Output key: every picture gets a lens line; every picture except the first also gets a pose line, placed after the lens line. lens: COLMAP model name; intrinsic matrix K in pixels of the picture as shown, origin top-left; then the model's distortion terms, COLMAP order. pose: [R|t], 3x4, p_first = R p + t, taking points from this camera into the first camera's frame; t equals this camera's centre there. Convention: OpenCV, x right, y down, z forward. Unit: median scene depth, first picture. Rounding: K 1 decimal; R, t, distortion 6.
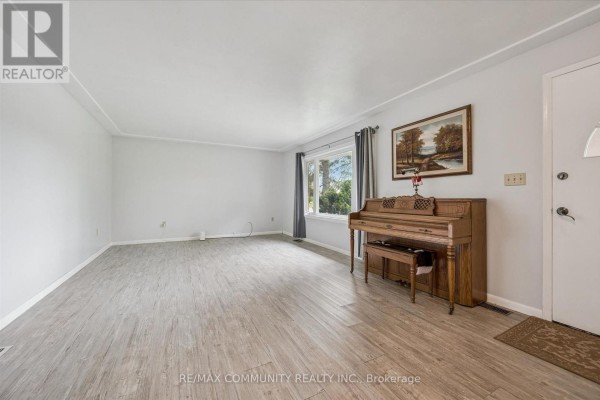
lens RADIAL K [[239.7, 0, 299.7], [0, 239.7, 198.1], [0, 0, 1]] dist [-0.001814, -0.000080]
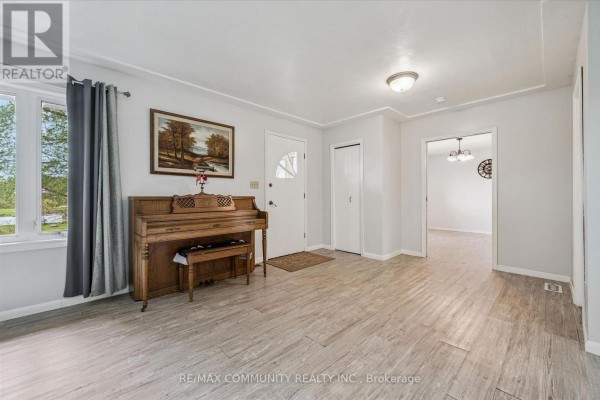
lens RADIAL K [[239.7, 0, 299.6], [0, 239.7, 197.2], [0, 0, 1]] dist [-0.001814, -0.000080]
pose [[-0.274874, -0.001206, 0.961480, -0.594873], [0.001757, 0.999997, 0.001757, 0.003998], [-0.961479, 0.002172, -0.274871, 0.877780]]
